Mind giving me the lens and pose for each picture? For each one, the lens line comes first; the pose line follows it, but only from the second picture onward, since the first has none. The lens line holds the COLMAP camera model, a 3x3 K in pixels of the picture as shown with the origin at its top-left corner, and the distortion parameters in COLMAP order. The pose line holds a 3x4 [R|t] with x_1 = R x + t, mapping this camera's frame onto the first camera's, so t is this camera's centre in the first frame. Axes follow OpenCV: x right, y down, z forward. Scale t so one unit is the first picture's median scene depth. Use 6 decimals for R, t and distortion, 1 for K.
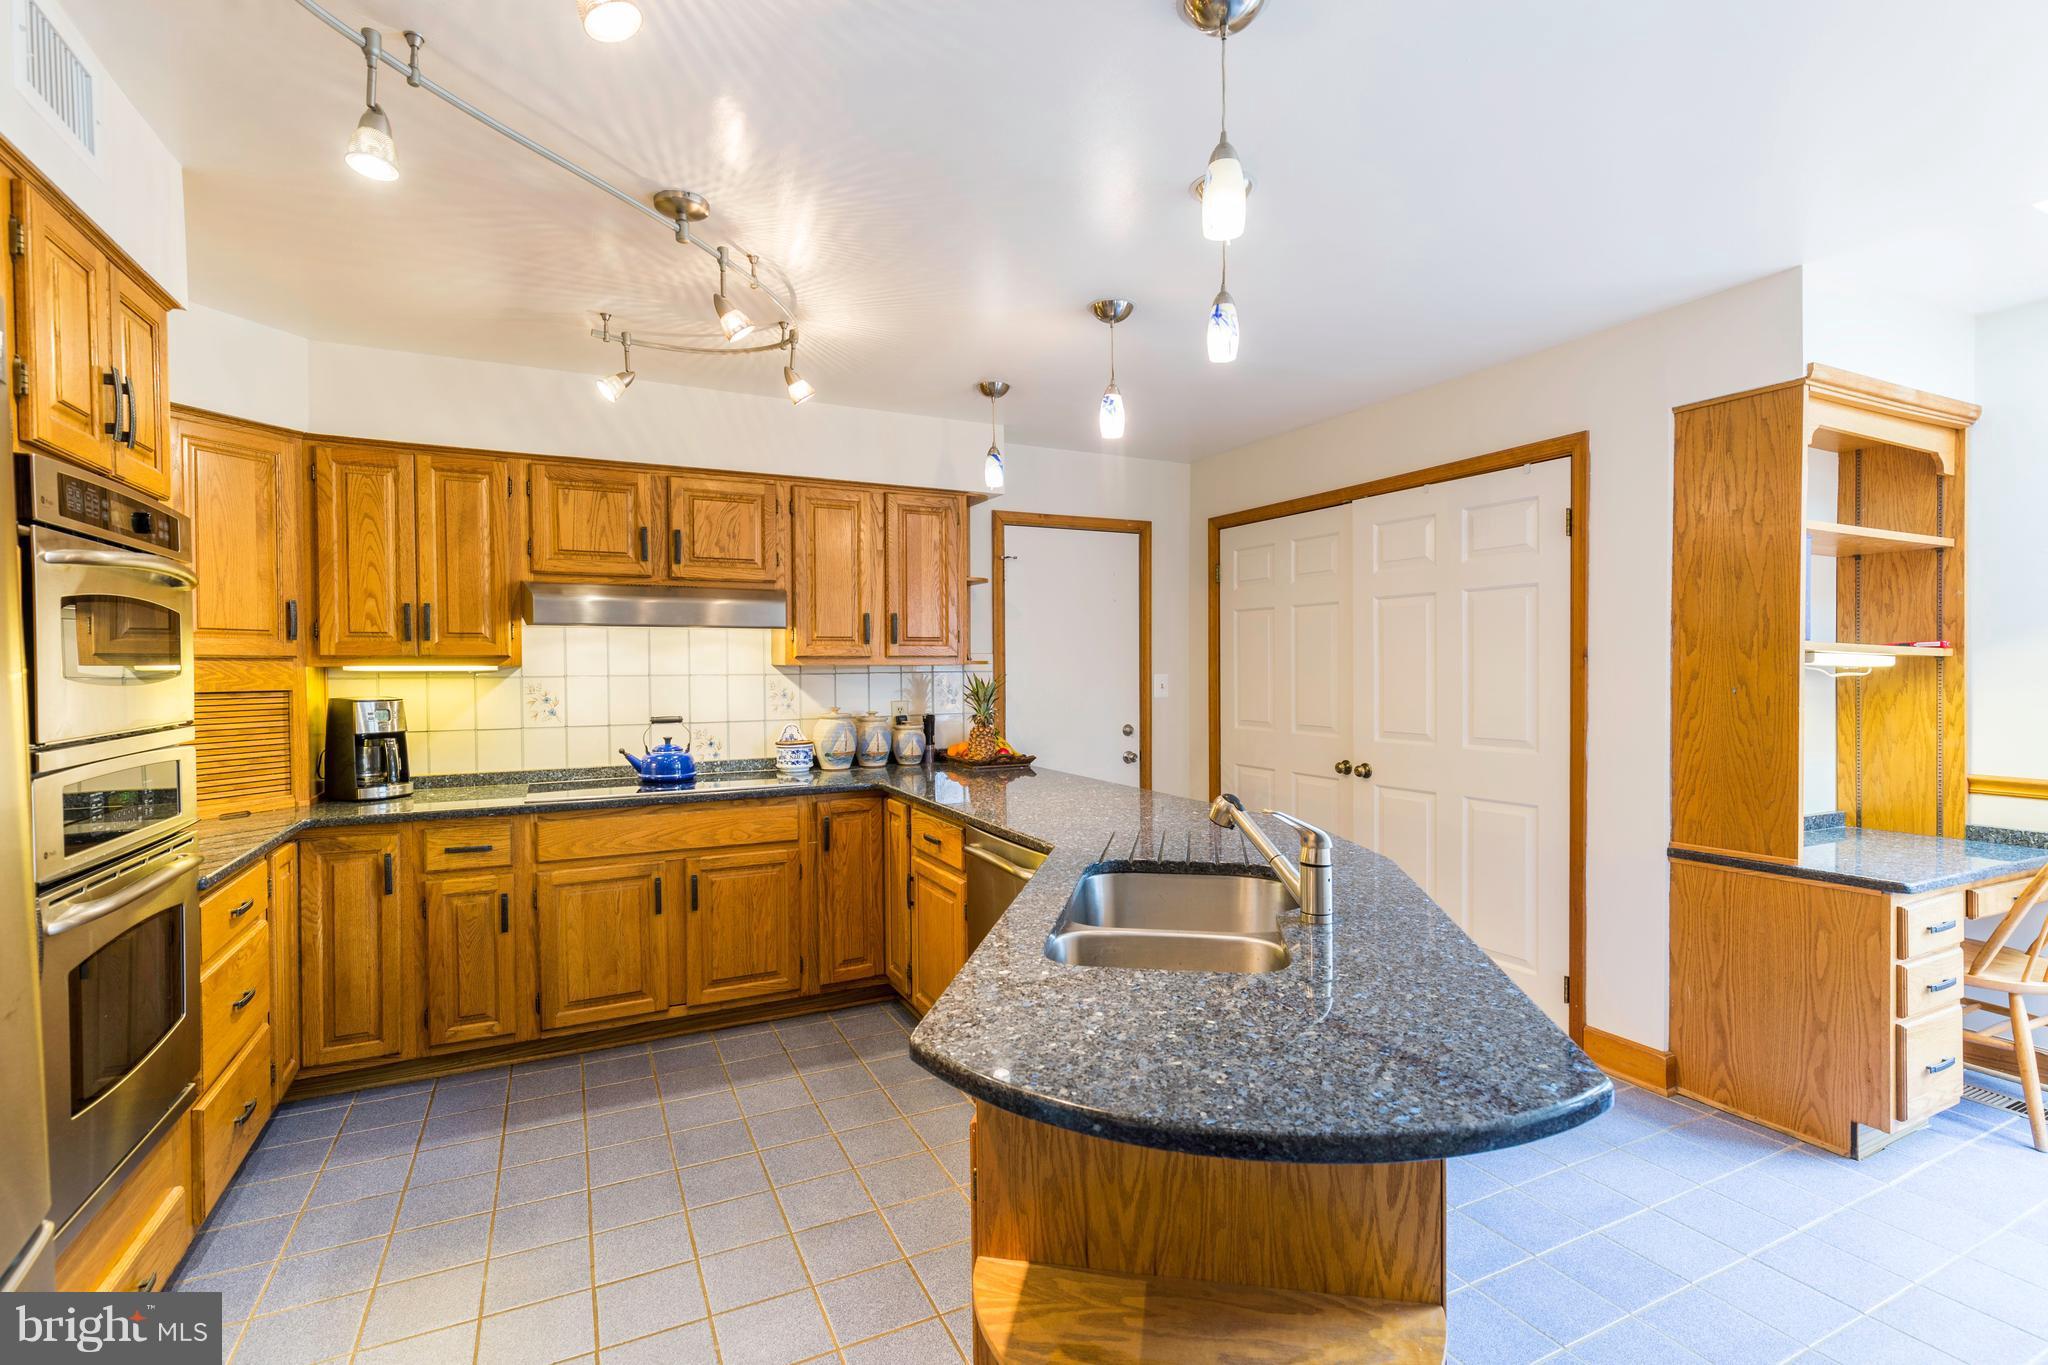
lens RADIAL K [[931.6, 0, 1024.0], [0, 931.6, 682.5], [0, 0, 1]] dist [-0.001020, 0.000178]
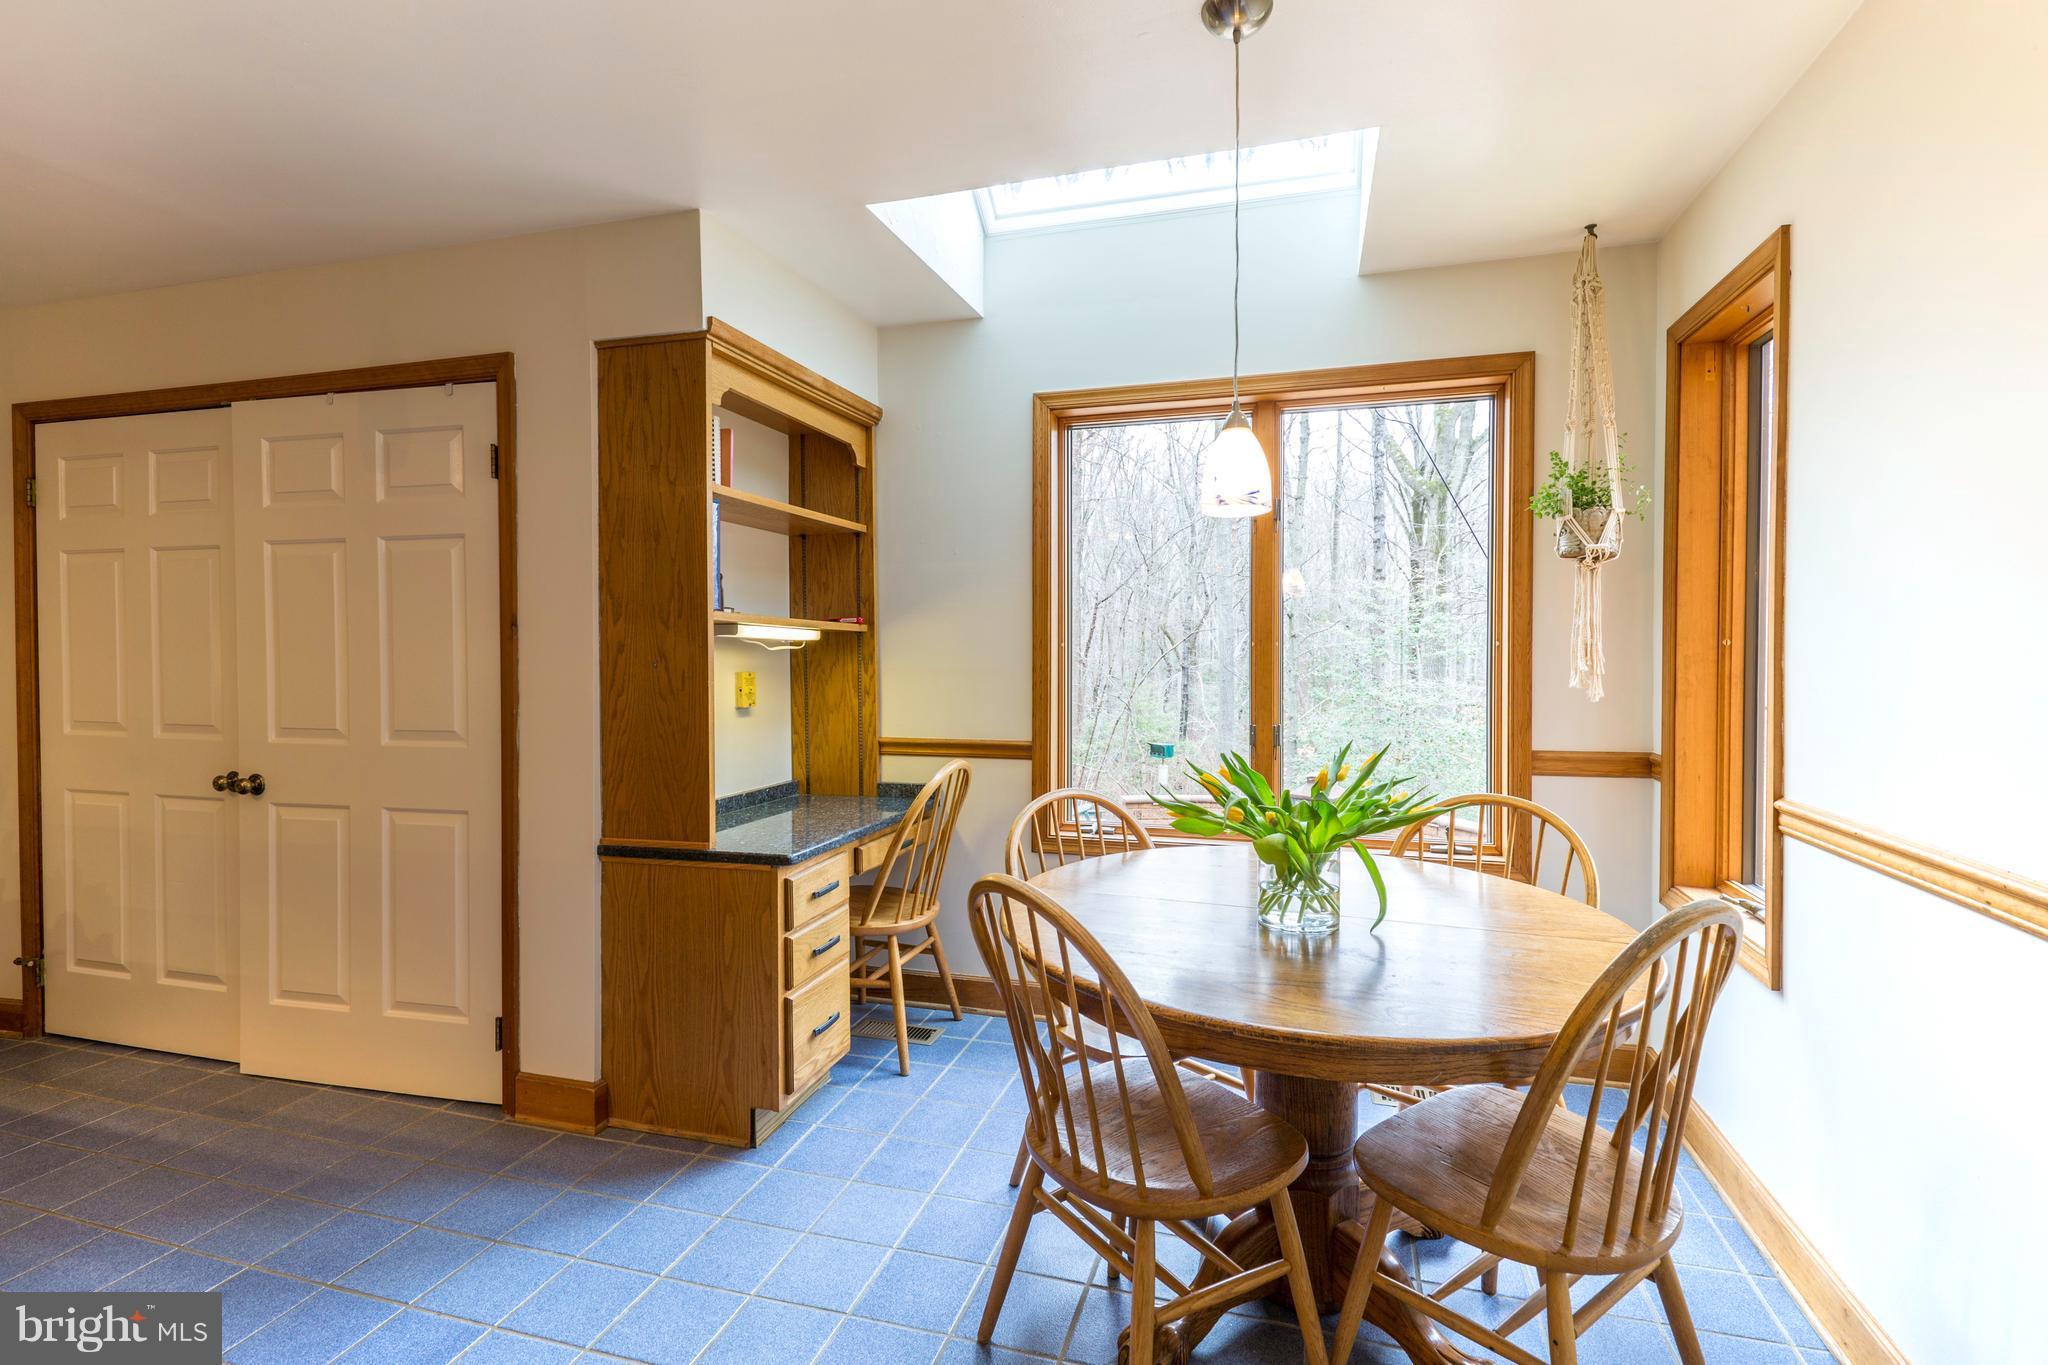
lens RADIAL K [[956.8, 0, 1026.3], [0, 956.8, 654.2], [0, 0, 1]] dist [0.001244, -0.000151]
pose [[0.678602, -0.002410, 0.734502, 0.306832], [0.010764, 0.999920, -0.006664, 0.008585], [-0.734428, 0.012429, 0.678573, 0.095661]]
